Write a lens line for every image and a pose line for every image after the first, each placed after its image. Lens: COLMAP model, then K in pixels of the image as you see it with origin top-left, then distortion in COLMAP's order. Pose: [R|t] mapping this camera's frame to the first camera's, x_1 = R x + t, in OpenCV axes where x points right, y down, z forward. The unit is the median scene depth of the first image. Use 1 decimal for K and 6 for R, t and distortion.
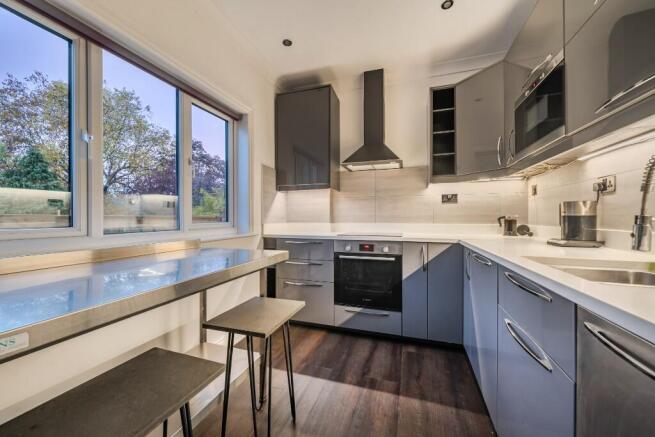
lens RADIAL K [[251.3, 0, 326.4], [0, 251.3, 216.7], [0, 0, 1]] dist [0.000279, -0.000008]
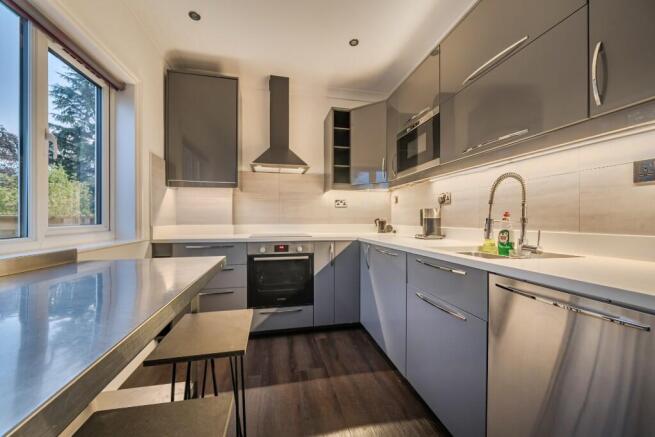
lens RADIAL K [[244.3, 0, 324.0], [0, 244.3, 218.6], [0, 0, 1]] dist [-0.000838, -0.000175]
pose [[0.860753, 0.004929, 0.509000, -0.196558], [-0.005589, 0.999984, -0.000233, 0.000639], [-0.508993, -0.002644, 0.860767, 0.051500]]
